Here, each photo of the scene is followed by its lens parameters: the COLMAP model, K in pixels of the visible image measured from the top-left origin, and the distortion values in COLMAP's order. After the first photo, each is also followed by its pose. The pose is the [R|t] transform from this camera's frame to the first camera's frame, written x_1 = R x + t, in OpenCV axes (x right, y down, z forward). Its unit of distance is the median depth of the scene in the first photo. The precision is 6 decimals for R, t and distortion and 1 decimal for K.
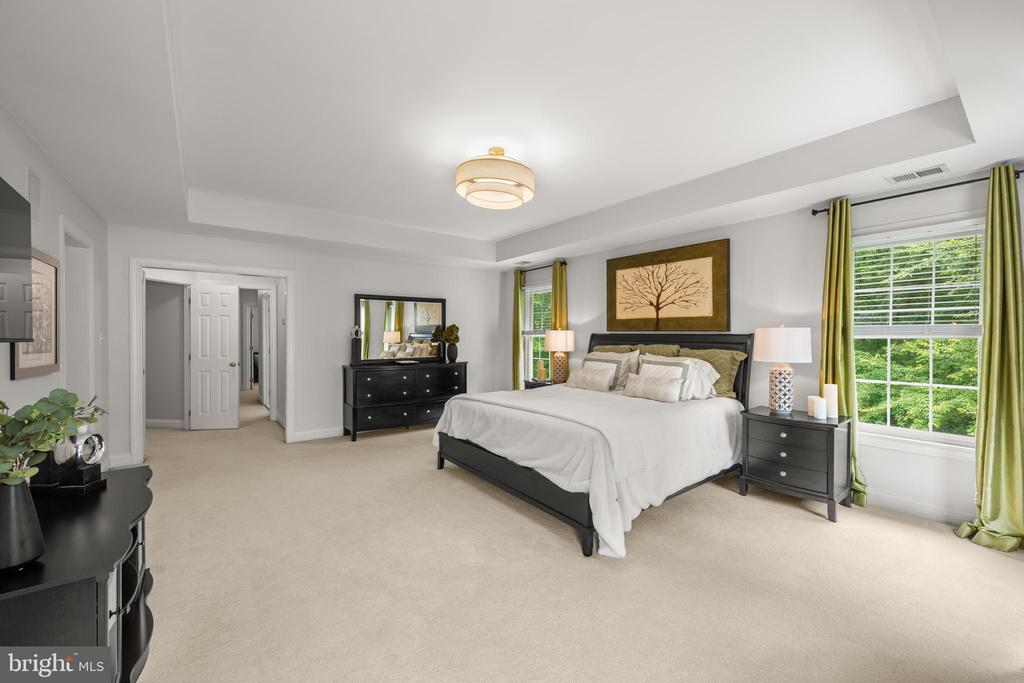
lens RADIAL K [[409.2, 0, 510.4], [0, 409.2, 337.0], [0, 0, 1]] dist [-0.000192, -0.000052]
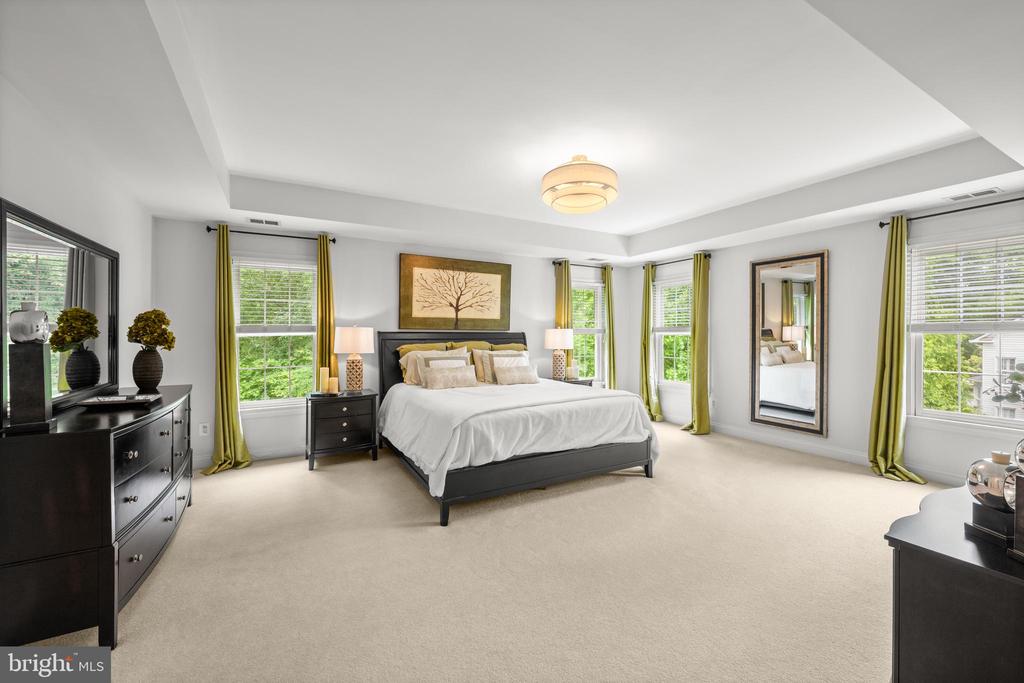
lens RADIAL K [[409.2, 0, 510.4], [0, 409.2, 337.0], [0, 0, 1]] dist [-0.000192, -0.000052]
pose [[0.147449, -0.005582, 0.989054, -0.737268], [0.004045, 0.999979, 0.005041, 0.000478], [-0.989061, 0.003257, 0.147469, 0.687226]]
